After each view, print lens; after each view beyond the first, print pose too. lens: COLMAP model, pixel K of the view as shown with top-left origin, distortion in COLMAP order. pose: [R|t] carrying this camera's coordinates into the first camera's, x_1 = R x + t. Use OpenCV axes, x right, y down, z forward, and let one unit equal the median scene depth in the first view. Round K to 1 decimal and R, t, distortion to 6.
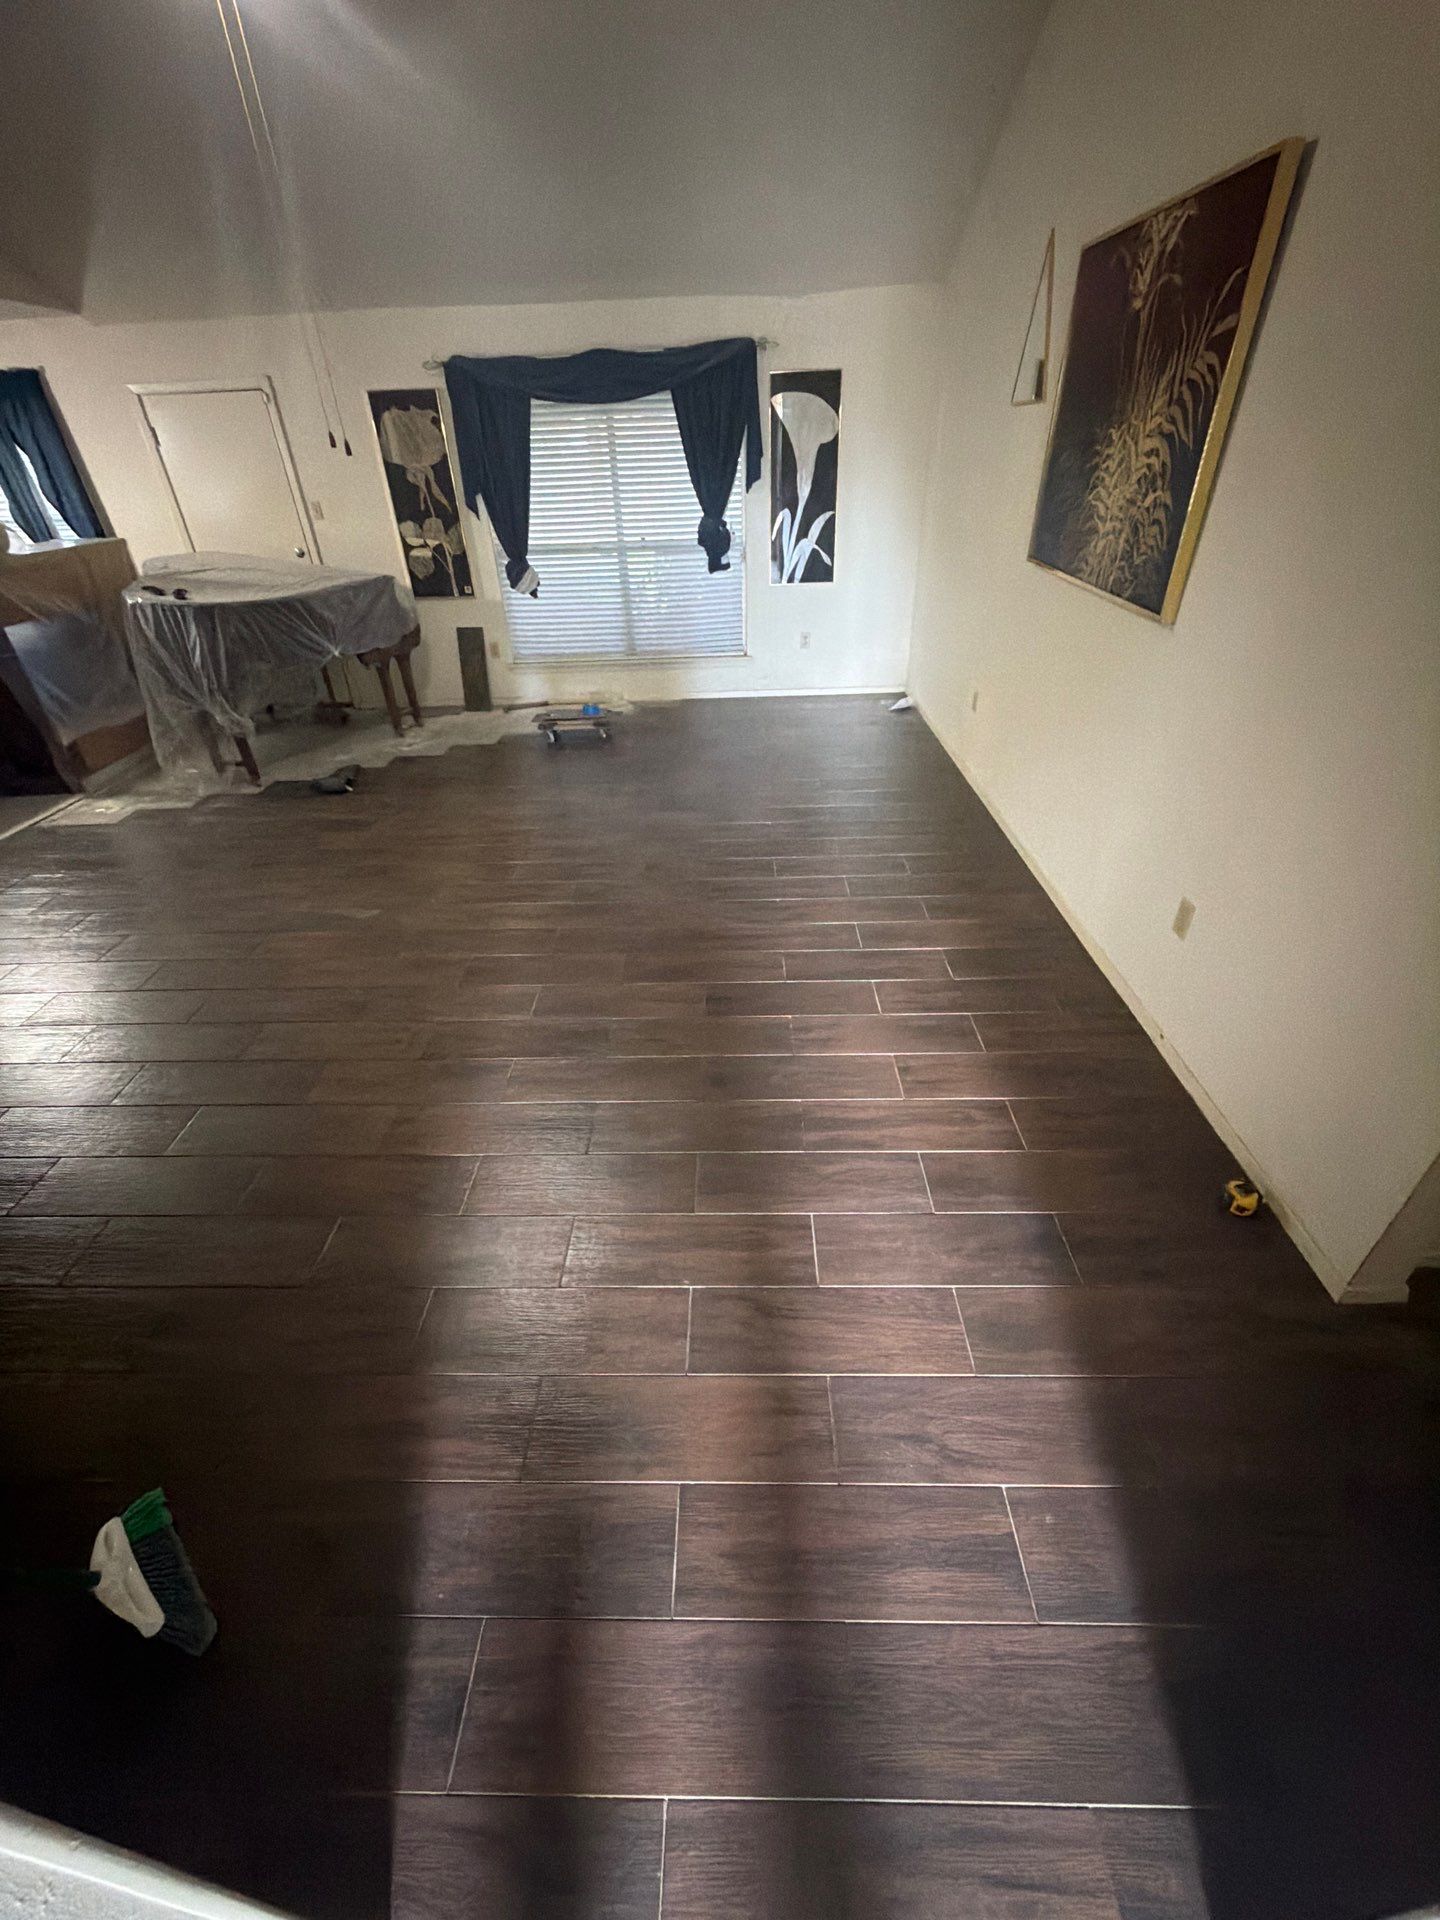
lens RADIAL K [[764.2, 0, 720.5], [0, 764.2, 956.1], [0, 0, 1]] dist [-0.001026, -0.000333]
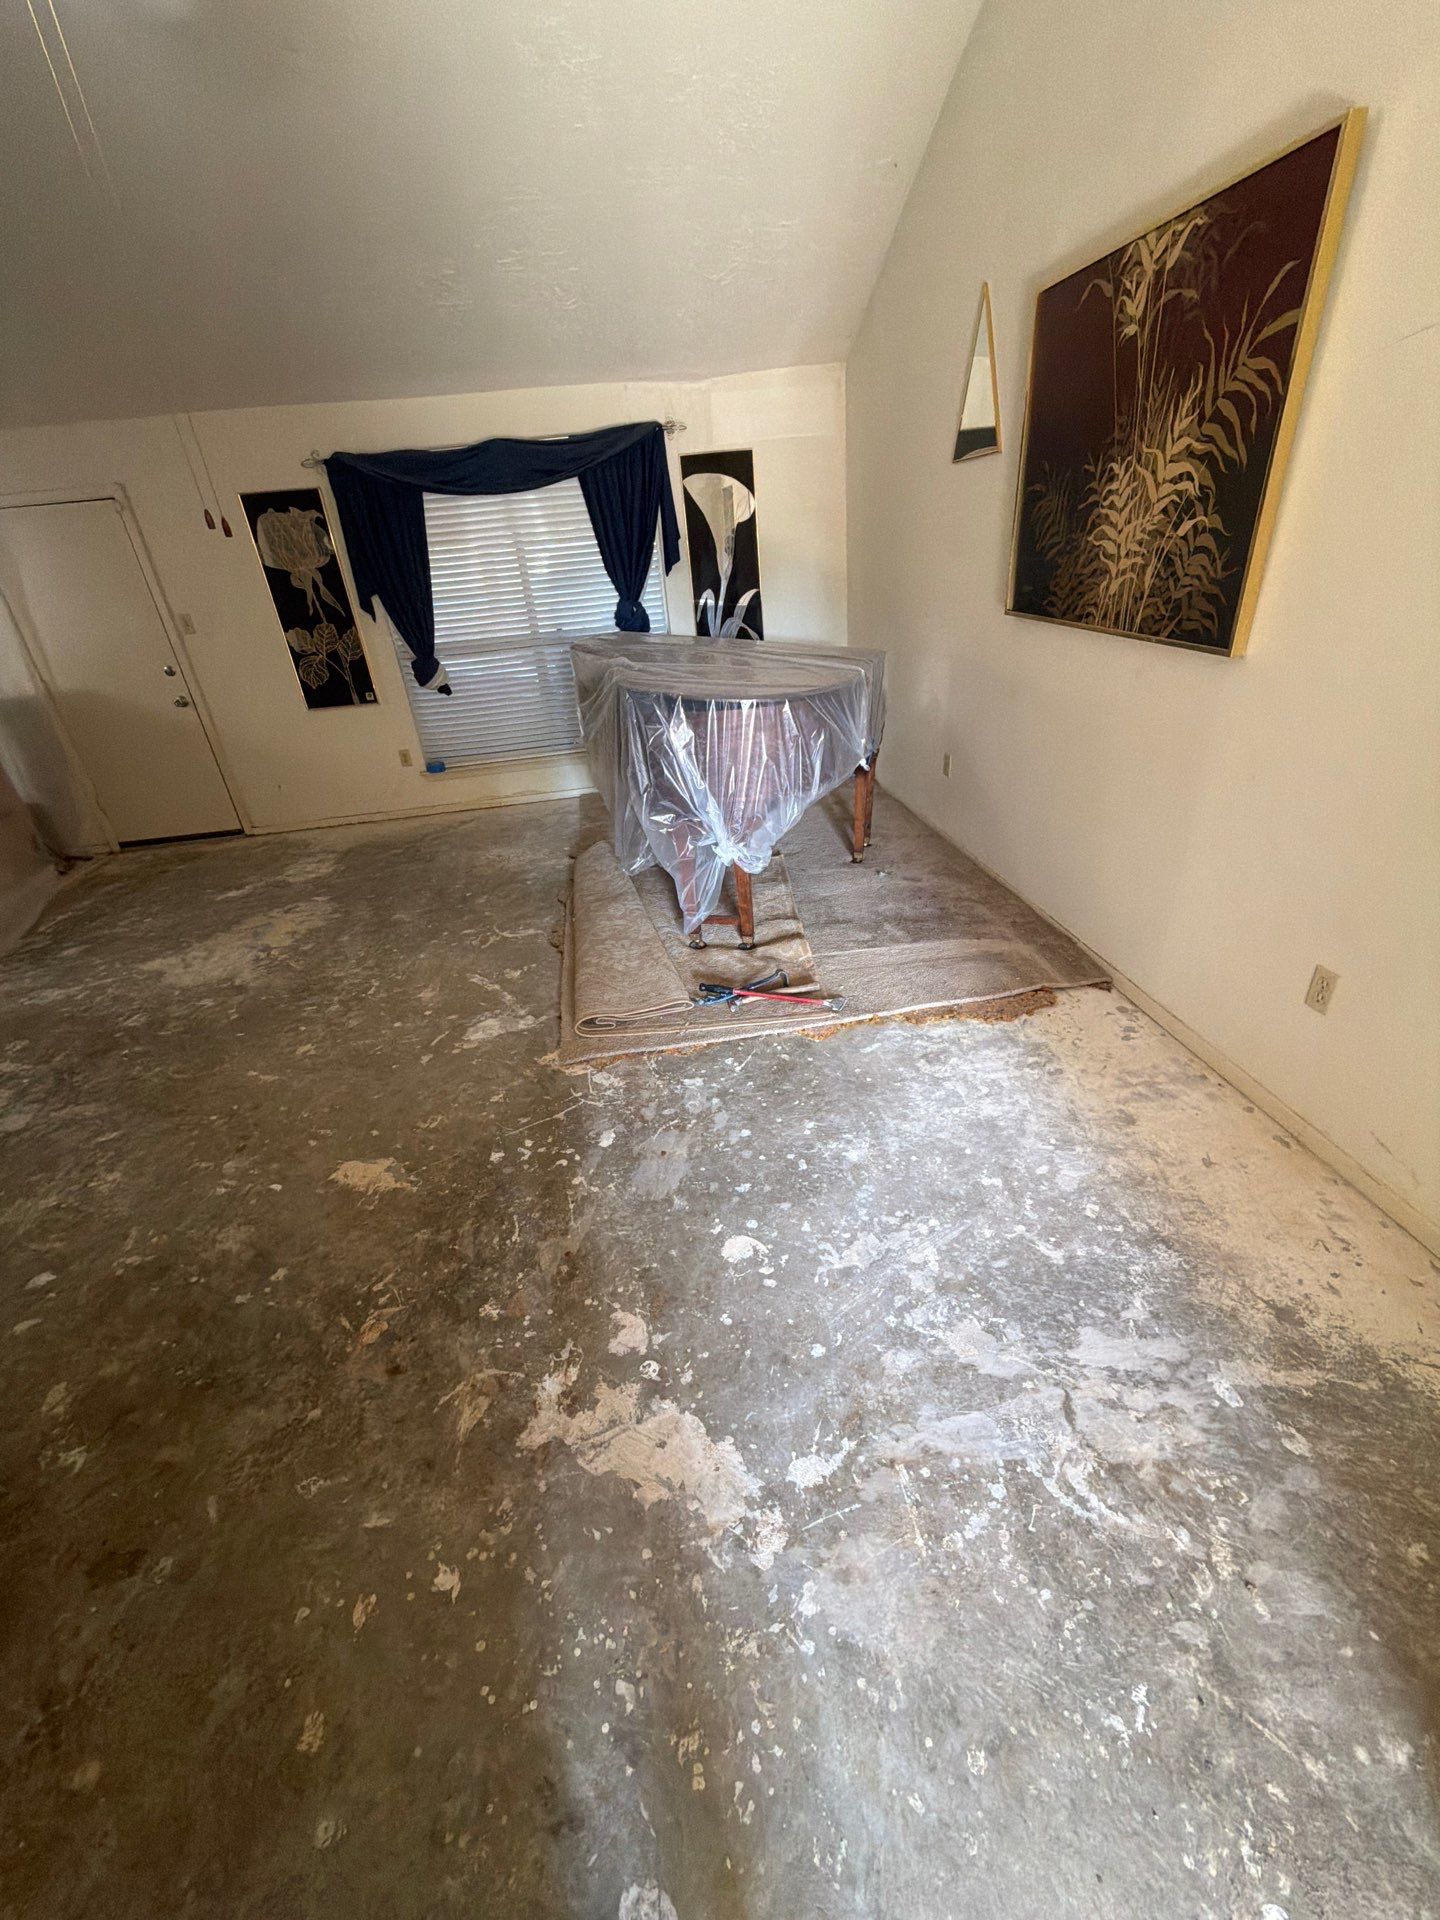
lens RADIAL K [[765.5, 0, 719.3], [0, 765.5, 953.1], [0, 0, 1]] dist [-0.001822, 0.000942]
pose [[0.987345, -0.113564, 0.110691, -0.061217], [0.124695, 0.987199, -0.099442, -0.040488], [-0.097981, 0.111986, 0.988867, 0.105835]]
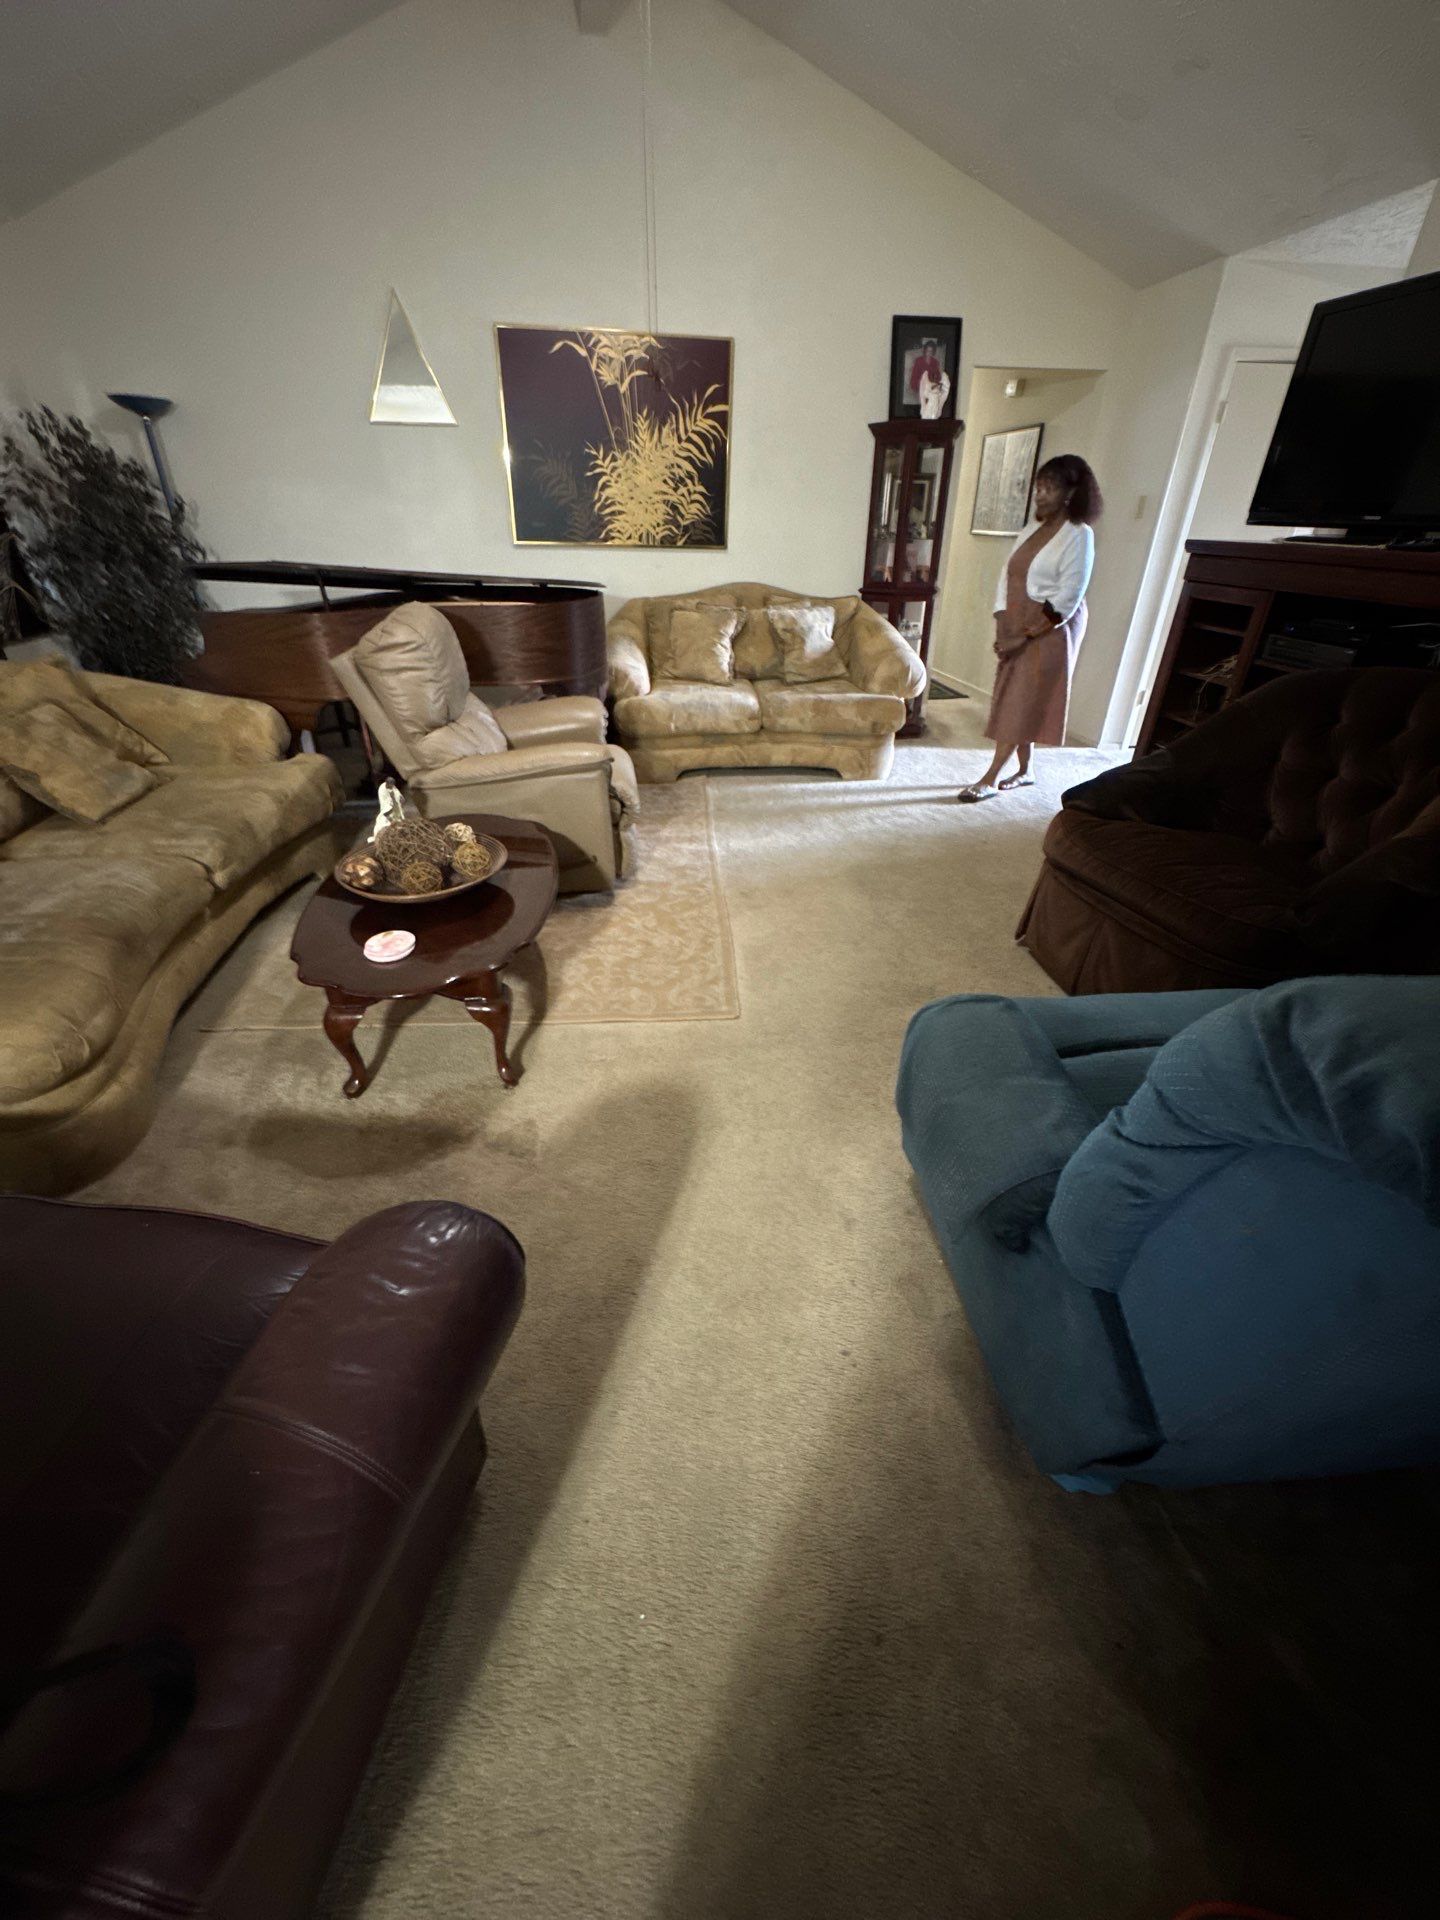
lens RADIAL K [[764.2, 0, 720.5], [0, 764.2, 956.1], [0, 0, 1]] dist [-0.001026, -0.000333]
pose [[-0.137084, -0.499696, 0.855285, -0.783163], [0.544293, 0.683408, 0.486517, -0.318046], [-0.827619, 0.532219, 0.178297, 0.561945]]
